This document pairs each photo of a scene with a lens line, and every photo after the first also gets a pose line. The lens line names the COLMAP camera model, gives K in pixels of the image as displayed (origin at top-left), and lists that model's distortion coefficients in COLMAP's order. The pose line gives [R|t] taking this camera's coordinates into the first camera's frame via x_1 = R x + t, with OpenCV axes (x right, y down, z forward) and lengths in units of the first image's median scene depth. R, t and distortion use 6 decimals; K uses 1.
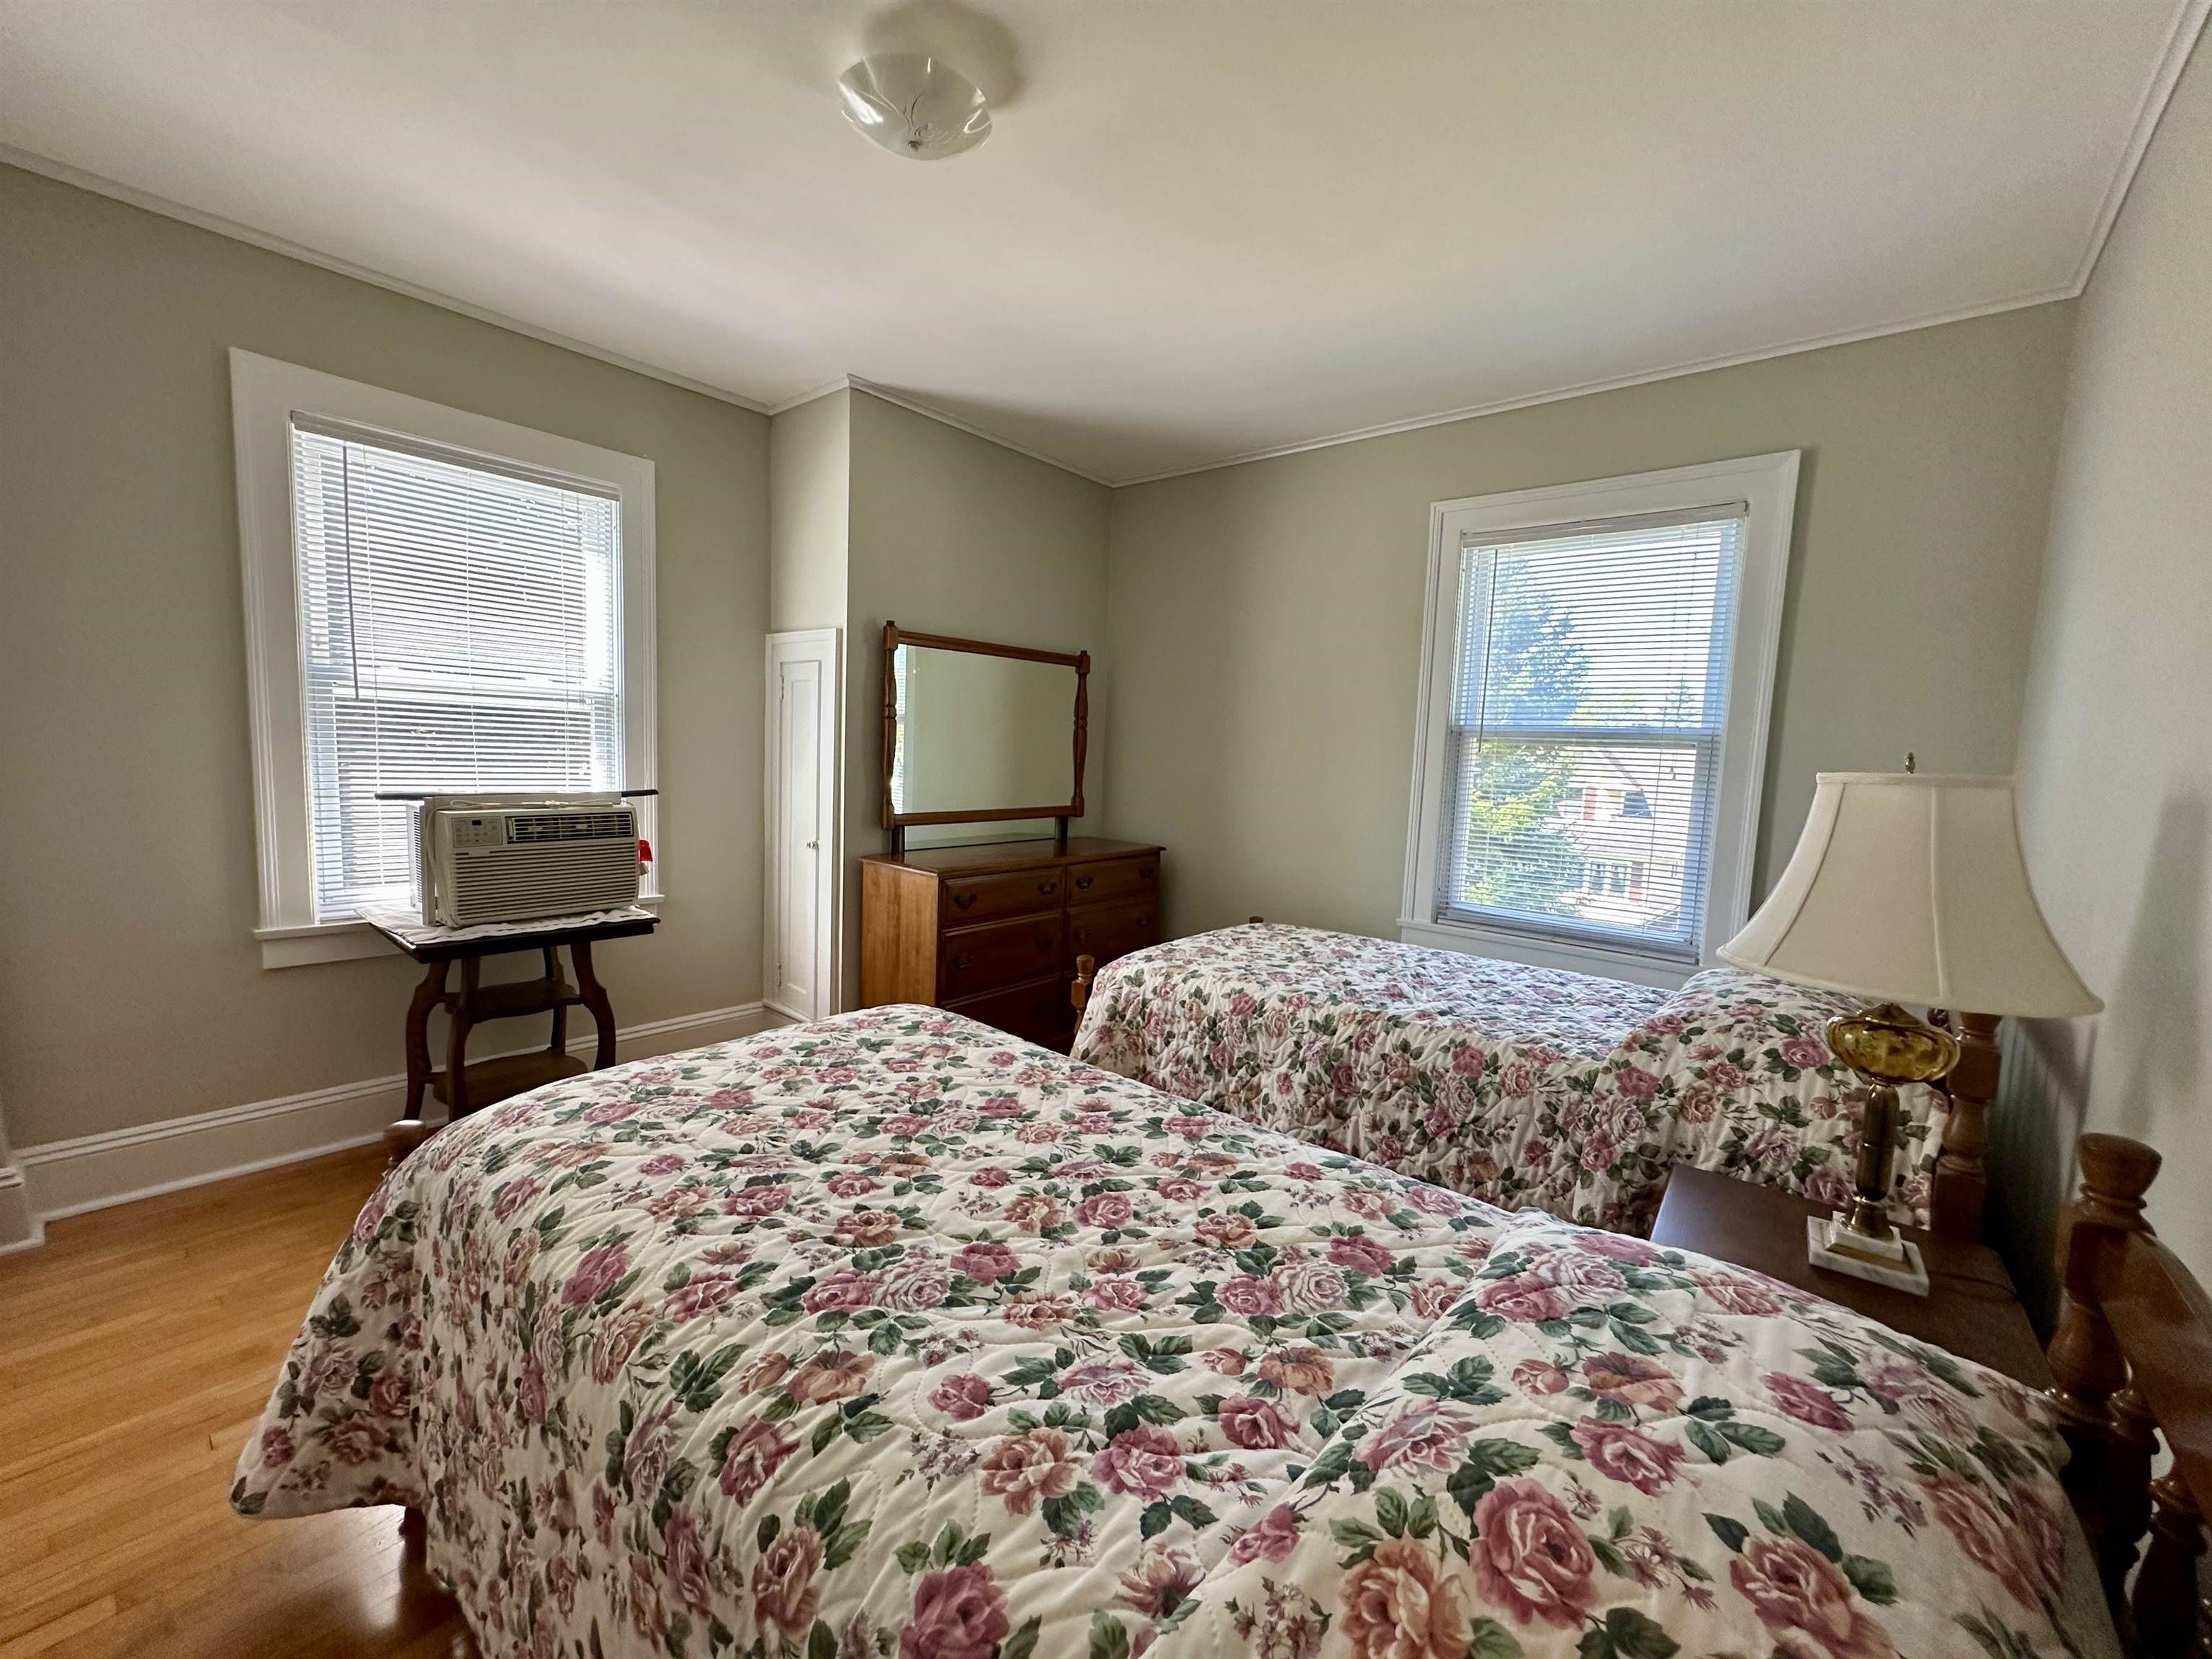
lens RADIAL K [[887.9, 0, 1111.6], [0, 887.9, 830.4], [0, 0, 1]] dist [-0.003838, 0.001099]
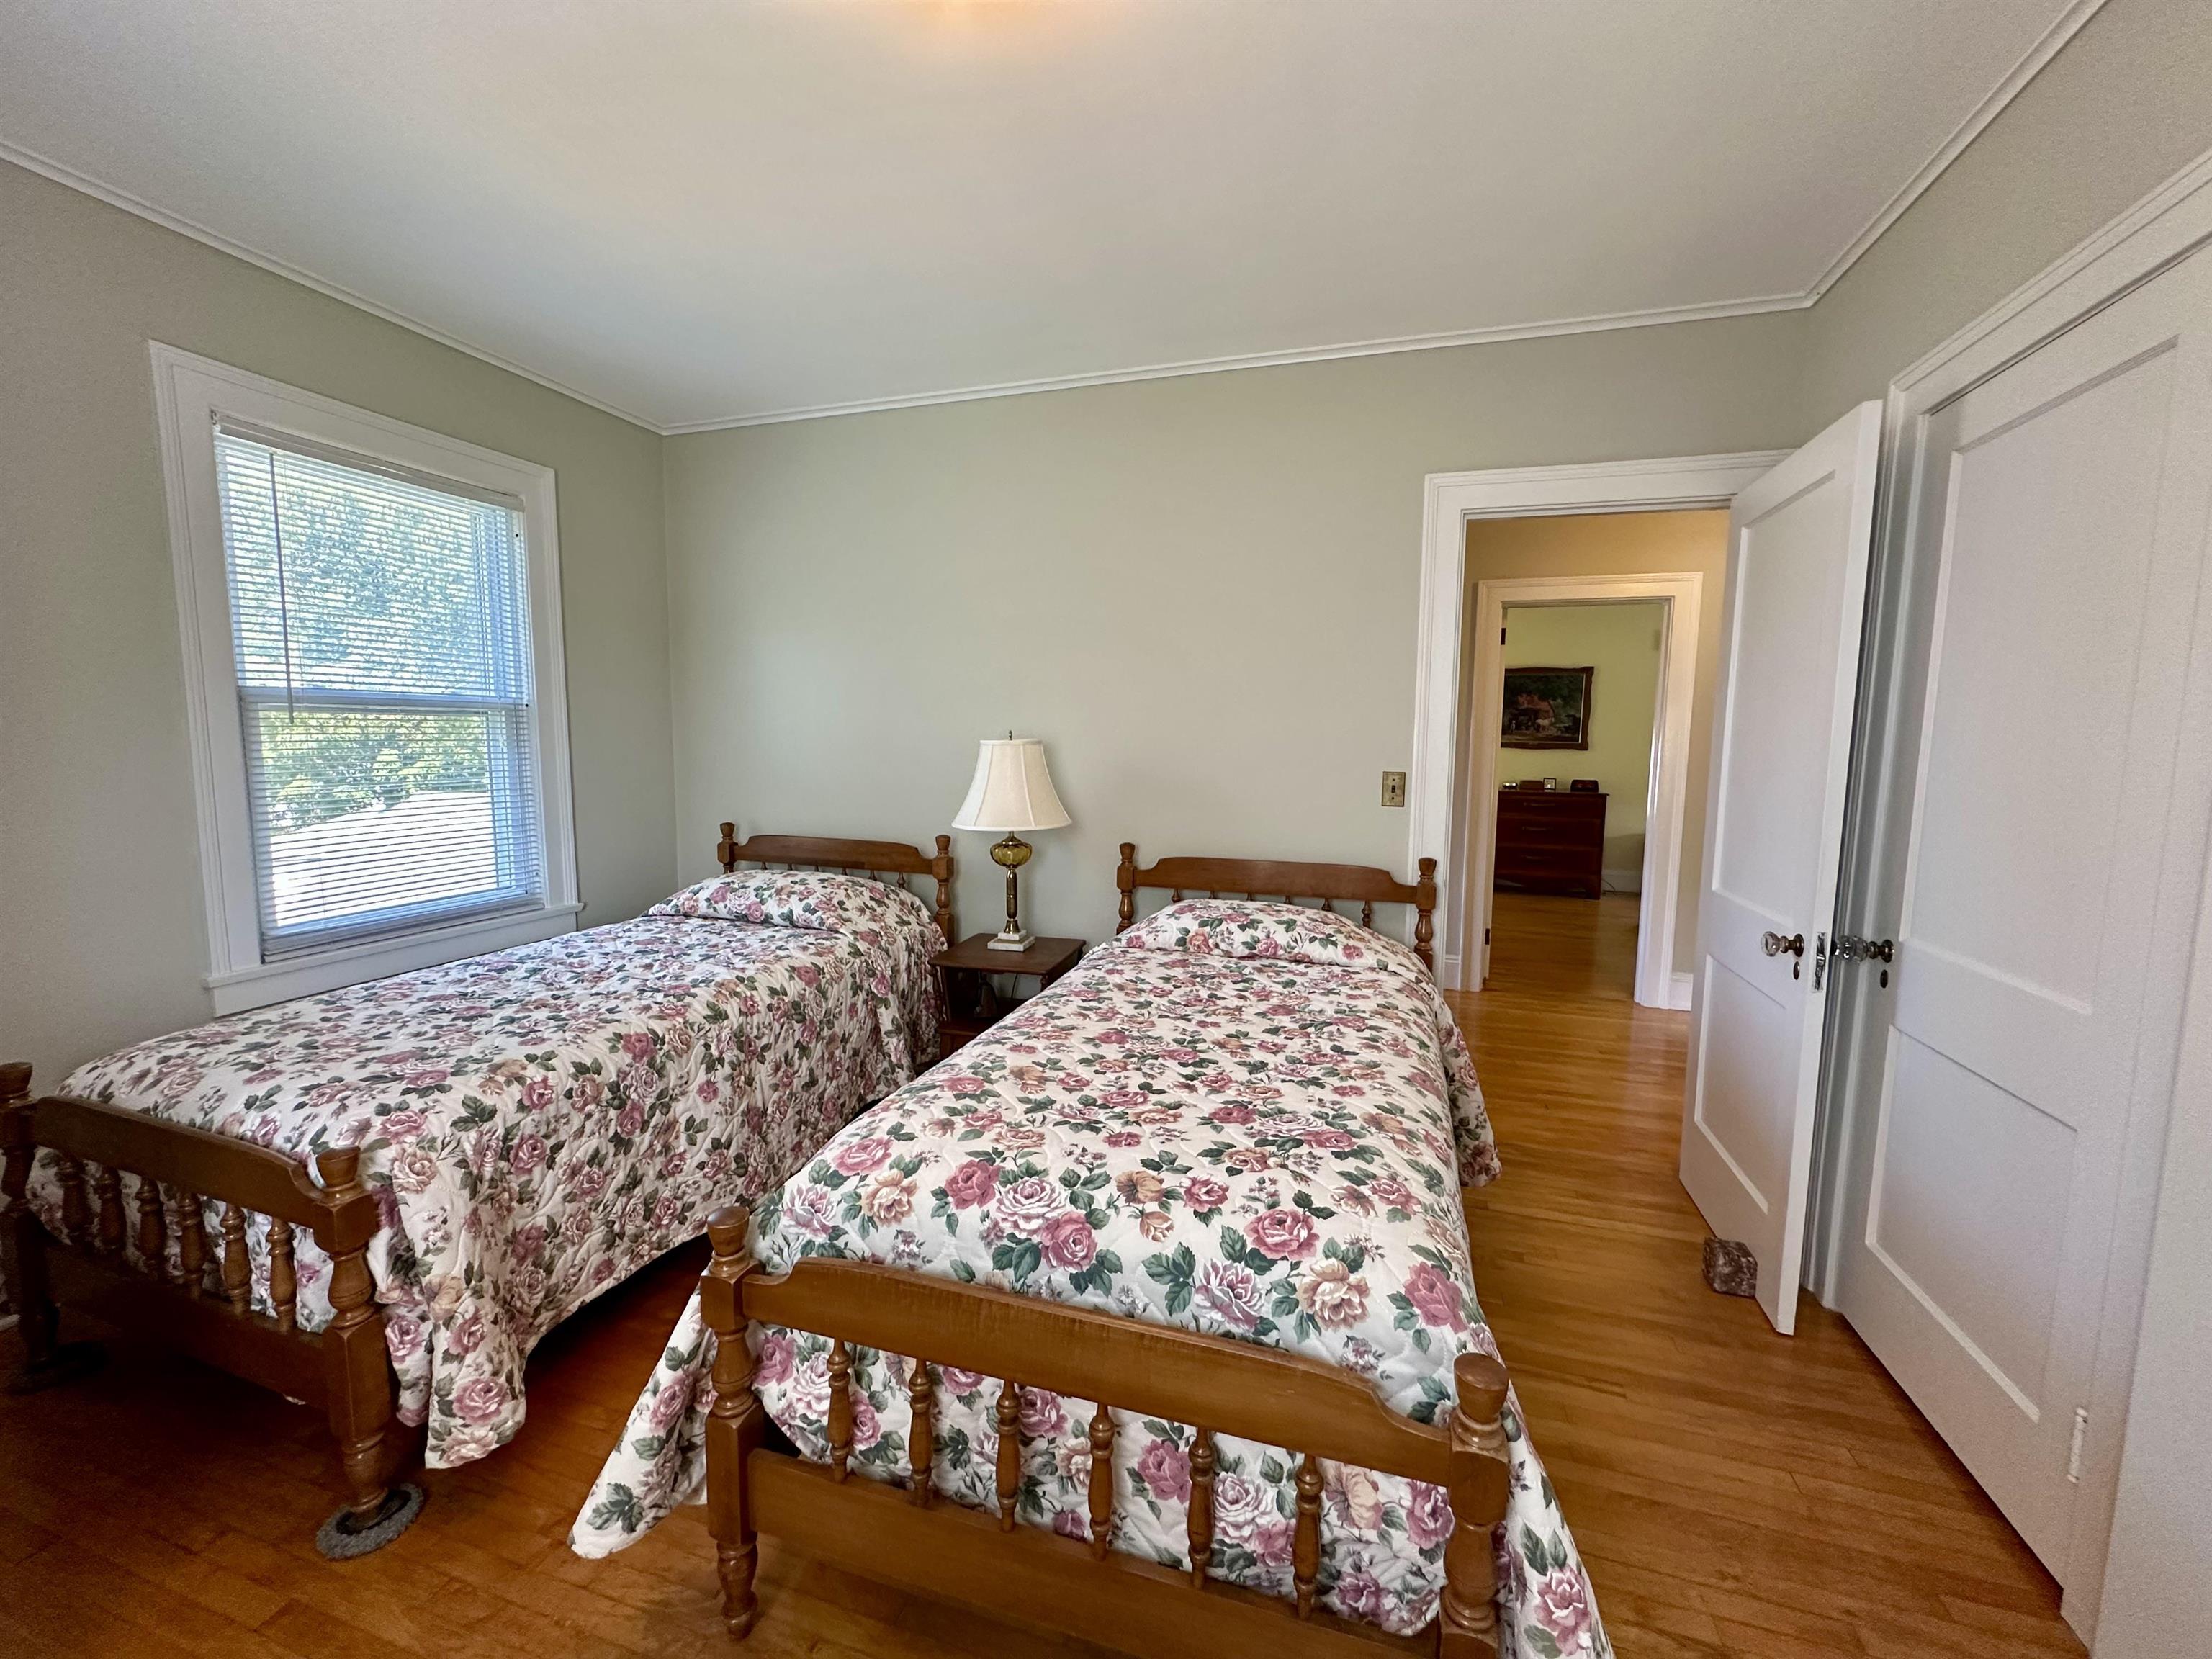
lens RADIAL K [[887.9, 0, 1098.8], [0, 887.9, 830.7], [0, 0, 1]] dist [-0.003838, 0.001099]
pose [[-0.378792, -0.140439, 0.914764, -1.158251], [0.062377, 0.982298, 0.176637, -0.187724], [-0.923377, 0.123969, -0.363326, 1.362141]]
